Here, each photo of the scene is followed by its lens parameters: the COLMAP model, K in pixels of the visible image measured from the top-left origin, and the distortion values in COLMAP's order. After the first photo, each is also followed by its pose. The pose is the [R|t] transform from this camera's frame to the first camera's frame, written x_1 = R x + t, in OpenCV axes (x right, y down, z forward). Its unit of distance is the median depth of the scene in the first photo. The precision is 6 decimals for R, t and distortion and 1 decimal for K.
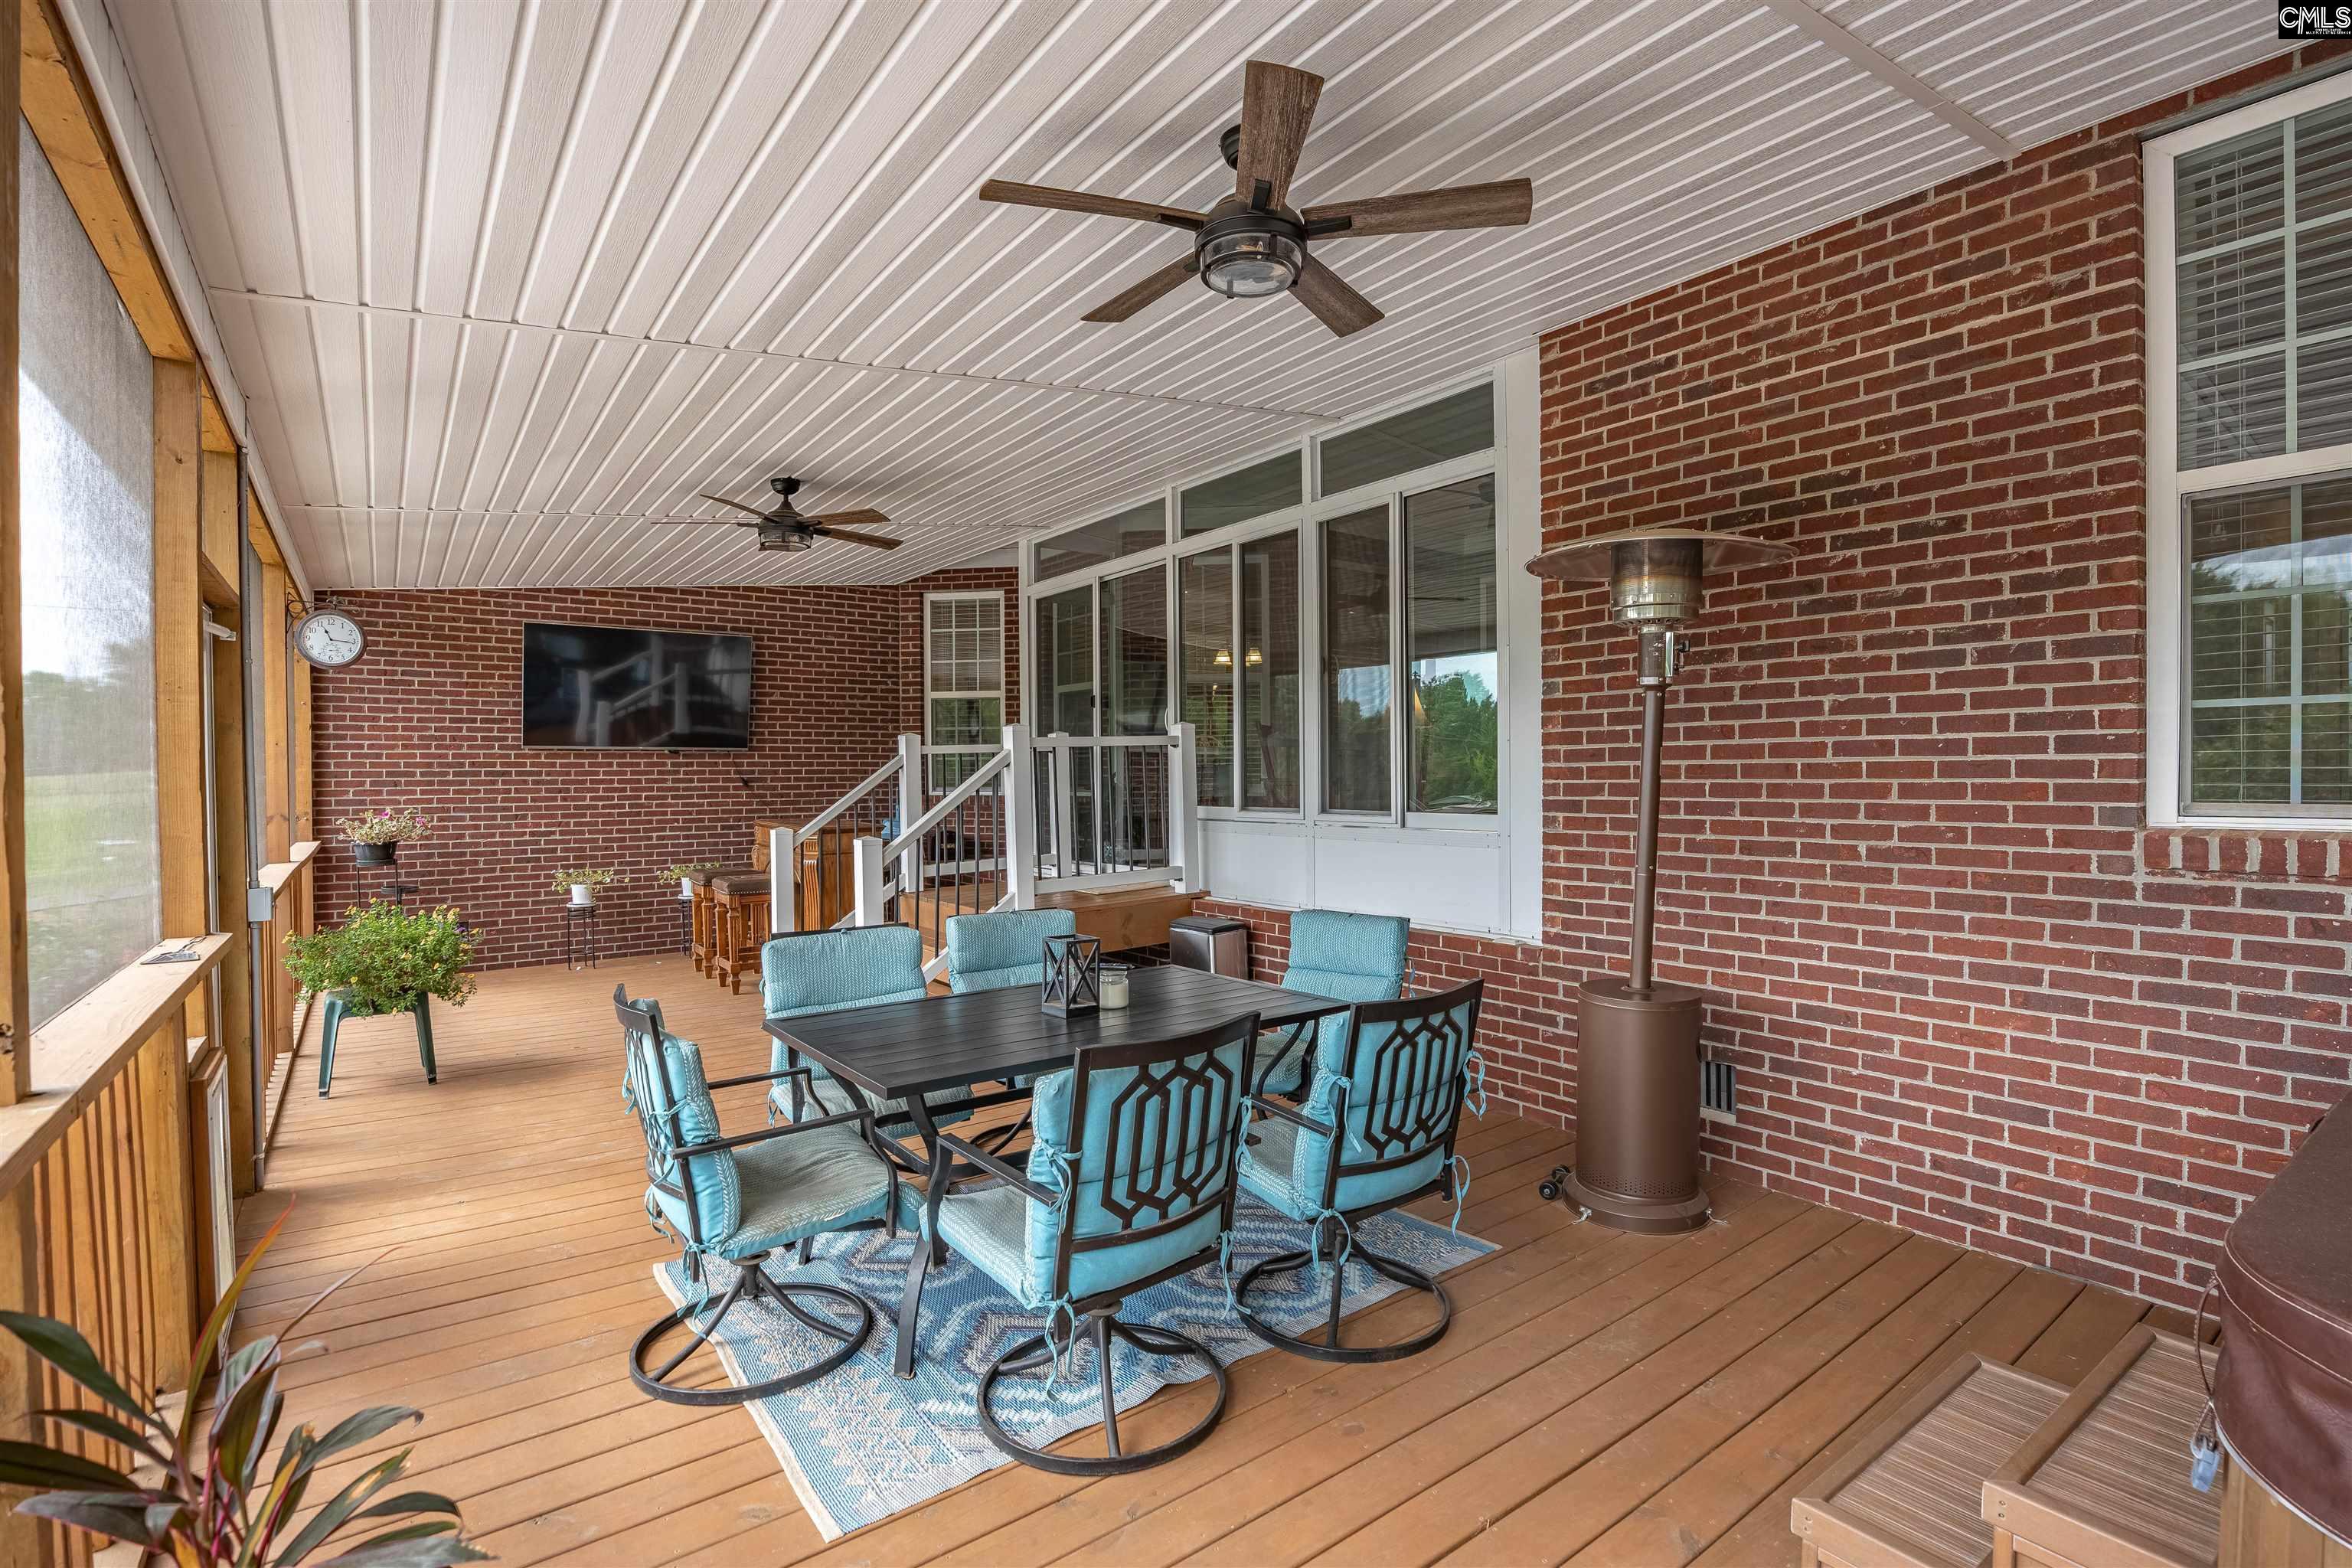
lens RADIAL K [[1098.3, 0, 1196.3], [0, 1098.3, 786.1], [0, 0, 1]] dist [-0.013937, 0.000143]
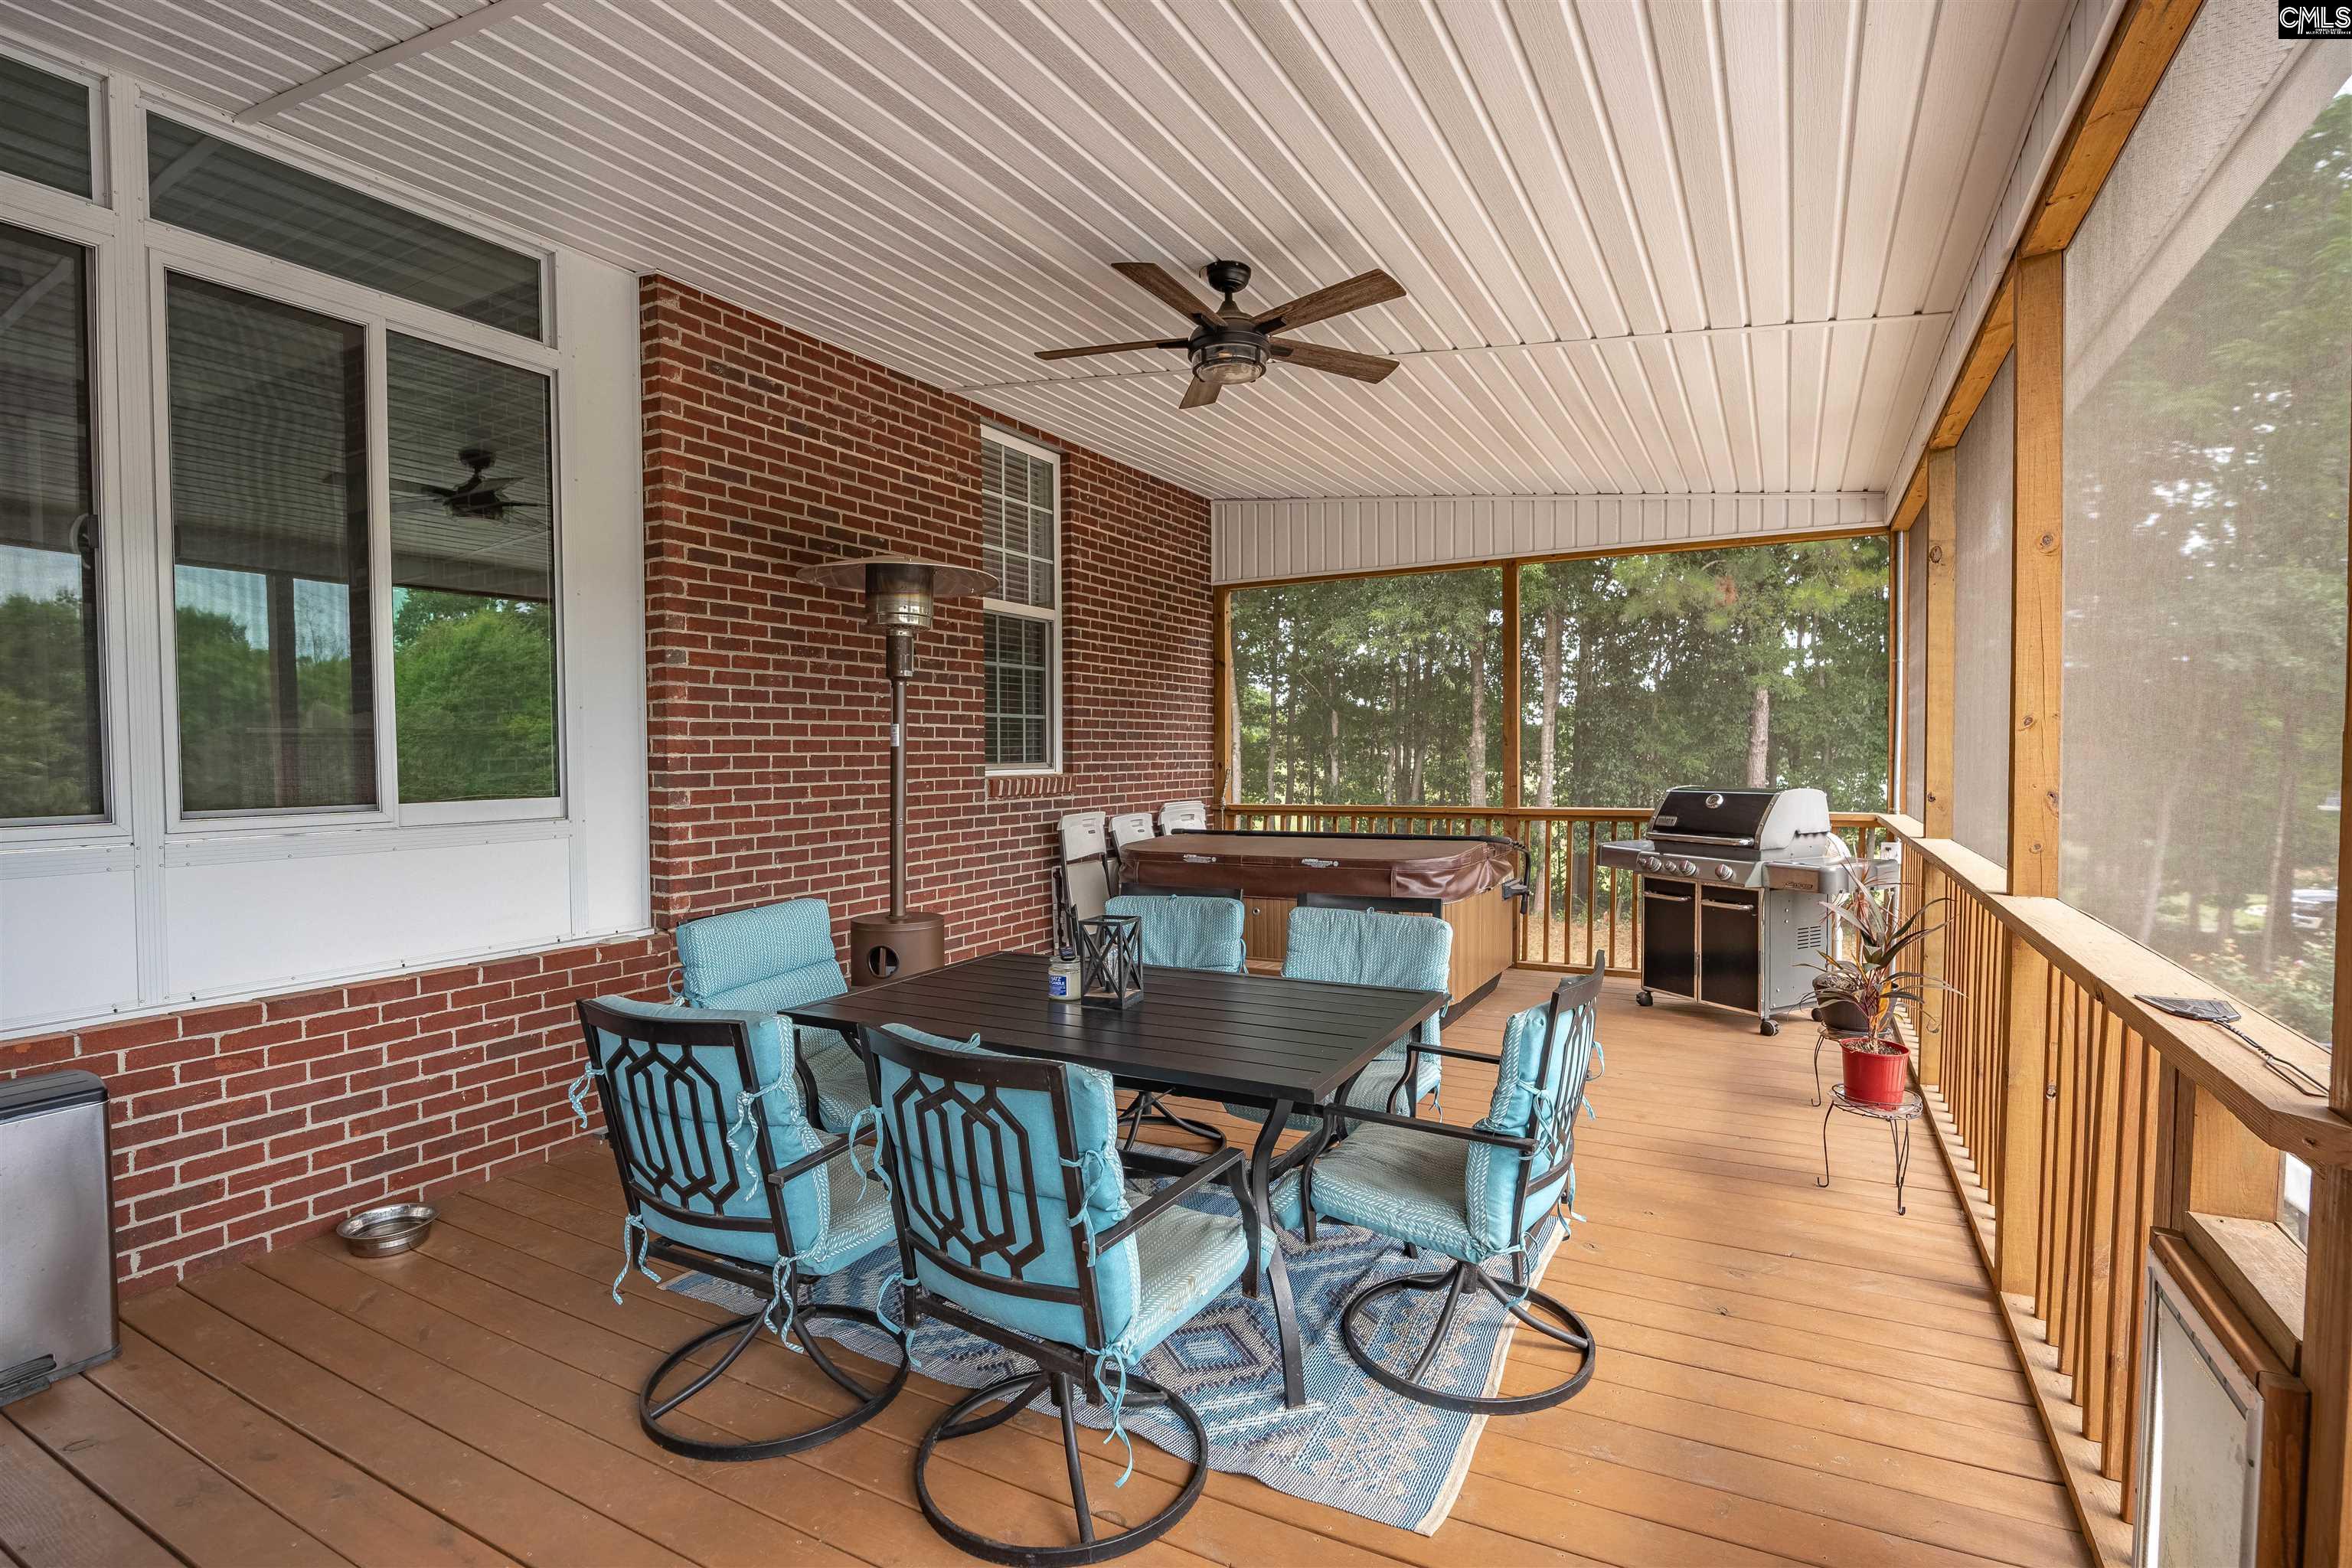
lens RADIAL K [[1098.3, 0, 1196.3], [0, 1098.3, 786.1], [0, 0, 1]] dist [-0.013937, 0.000143]
pose [[-0.407346, -0.012232, 0.913192, -0.799909], [0.026592, 0.999327, 0.025248, 0.011651], [-0.912887, 0.034568, -0.406747, 1.081933]]
